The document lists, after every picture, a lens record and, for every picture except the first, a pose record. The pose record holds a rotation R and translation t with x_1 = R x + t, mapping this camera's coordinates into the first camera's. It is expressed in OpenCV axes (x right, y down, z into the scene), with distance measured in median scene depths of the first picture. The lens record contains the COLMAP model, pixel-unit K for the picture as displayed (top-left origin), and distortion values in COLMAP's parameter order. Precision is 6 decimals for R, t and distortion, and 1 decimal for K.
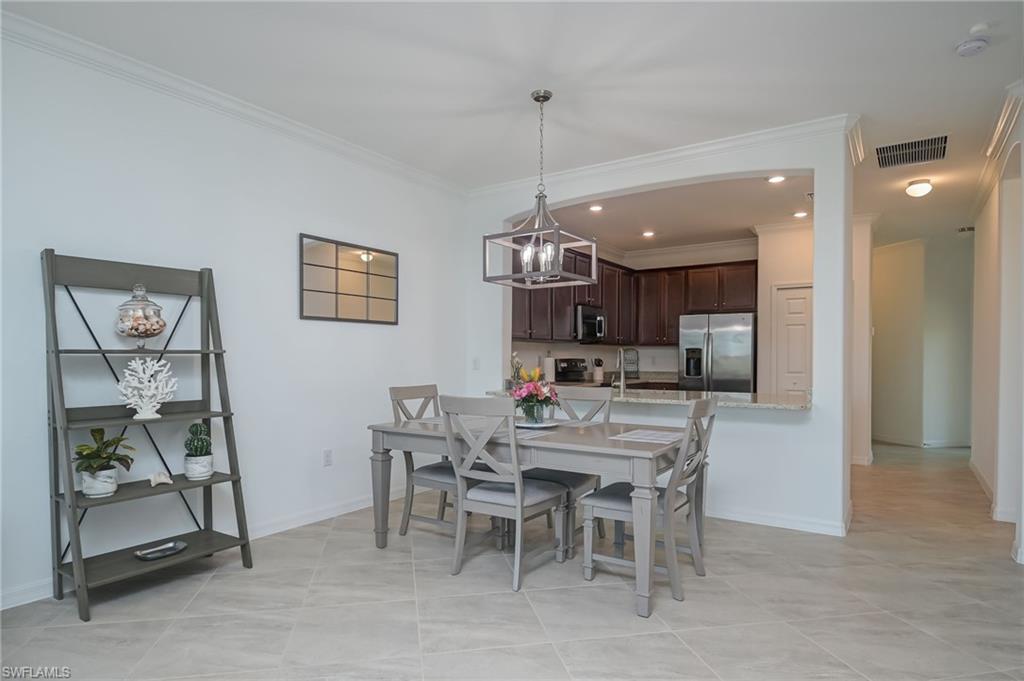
lens RADIAL K [[586.7, 0, 512.0], [0, 586.7, 340.5], [0, 0, 1]] dist [0.027681, -0.000667]
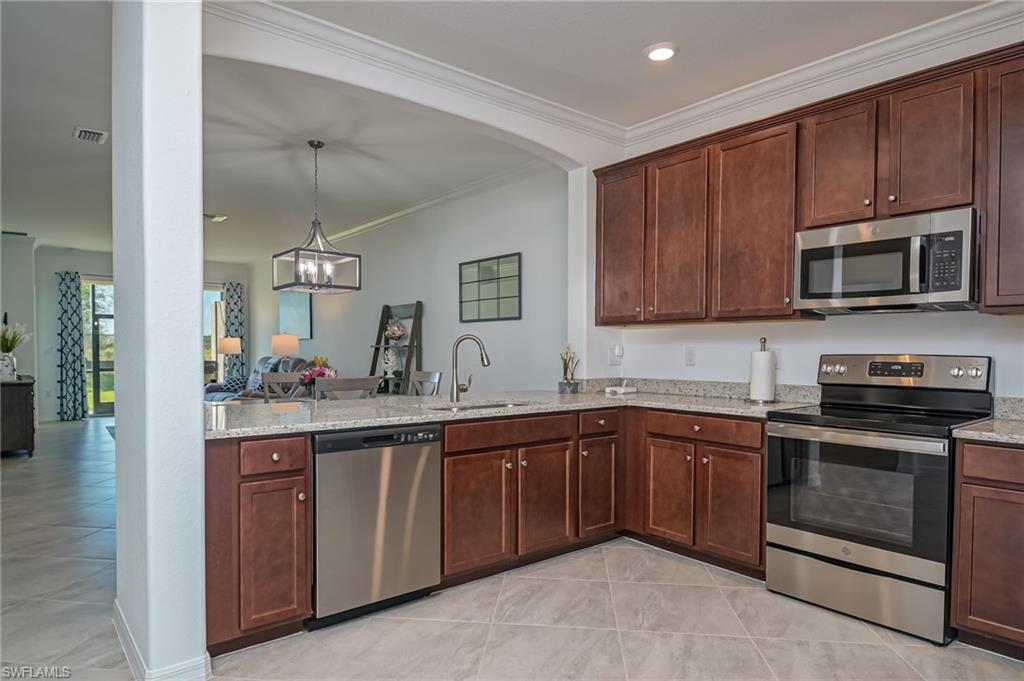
lens RADIAL K [[602.5, 0, 510.4], [0, 602.5, 361.1], [0, 0, 1]] dist [-0.000393, -0.000731]
pose [[-0.285081, 0.019010, -0.958315, 0.585513], [0.025244, 0.999605, 0.012319, 0.024189], [0.958171, -0.020679, -0.285448, 0.882395]]
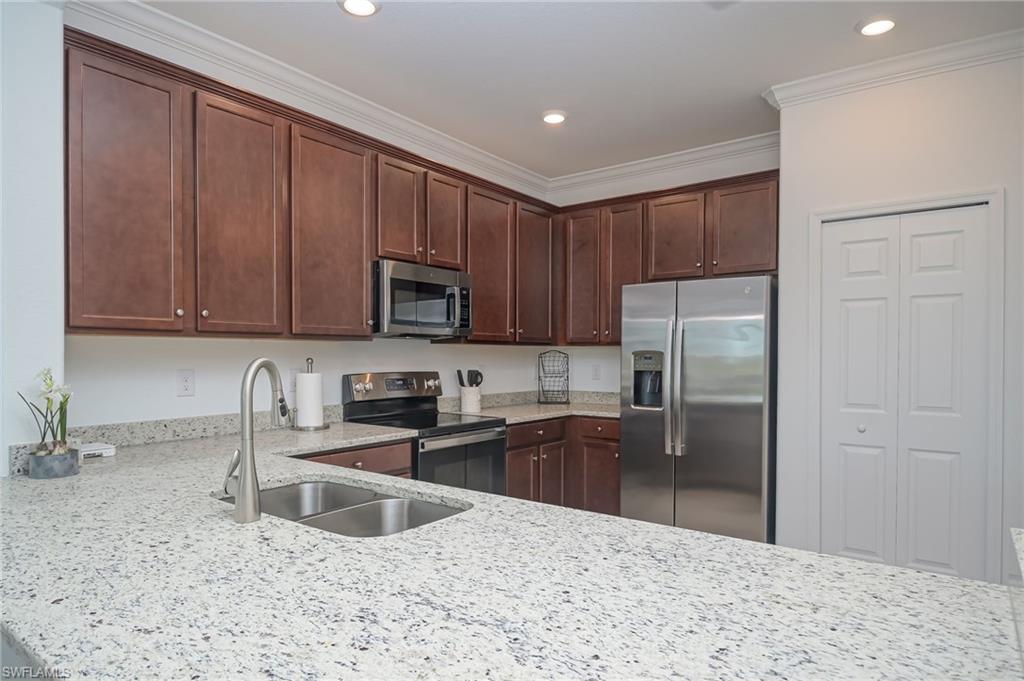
lens RADIAL K [[602.5, 0, 510.4], [0, 602.5, 361.1], [0, 0, 1]] dist [-0.000393, -0.000731]
pose [[0.998015, -0.001090, -0.062972, 0.235183], [0.003369, 0.999343, 0.036094, 0.003239], [0.062892, -0.036235, 0.997362, 0.507503]]
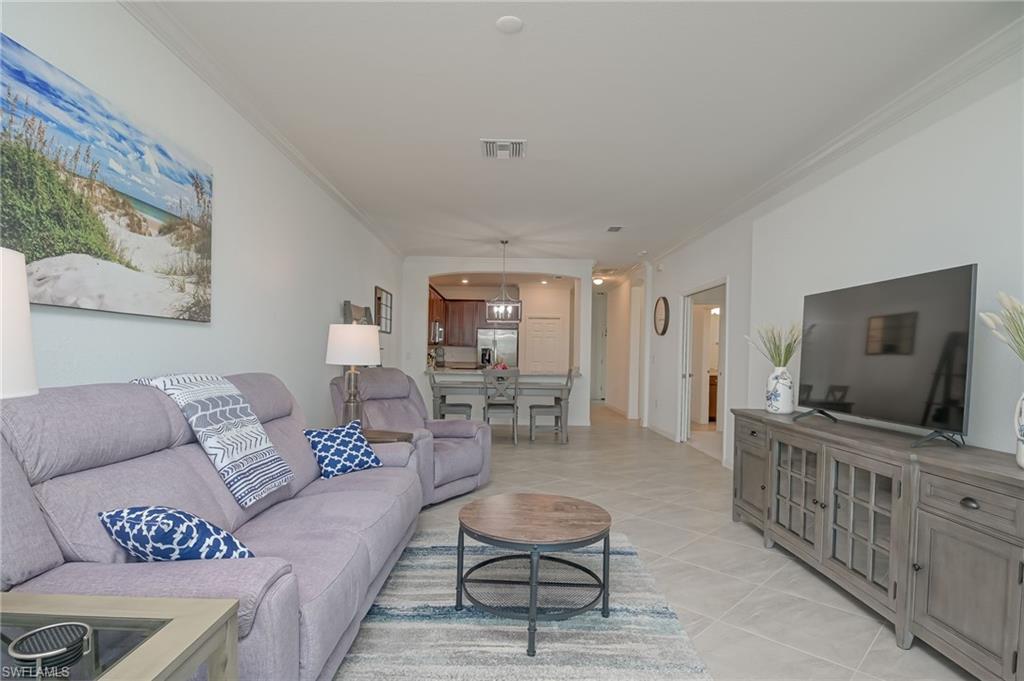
lens RADIAL K [[586.7, 0, 512.0], [0, 586.7, 340.5], [0, 0, 1]] dist [0.027681, -0.000667]
pose [[0.811679, 0.022254, 0.583680, -0.684445], [-0.027164, 0.999631, -0.000338, -0.012257], [-0.583472, -0.015580, 0.811984, -0.490372]]
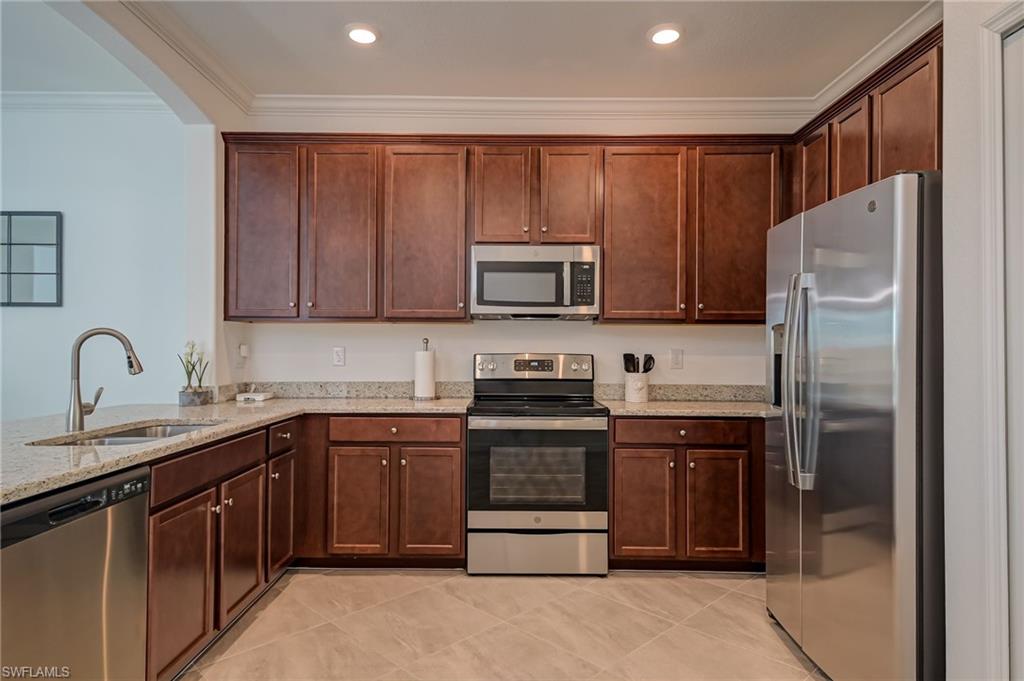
lens RADIAL K [[586.7, 0, 512.0], [0, 586.7, 340.5], [0, 0, 1]] dist [0.027681, -0.000667]
pose [[0.556496, -0.010481, -0.830784, 0.520307], [0.020758, 0.999784, 0.001291, 0.019222], [0.830591, -0.017964, 0.556593, 0.720268]]
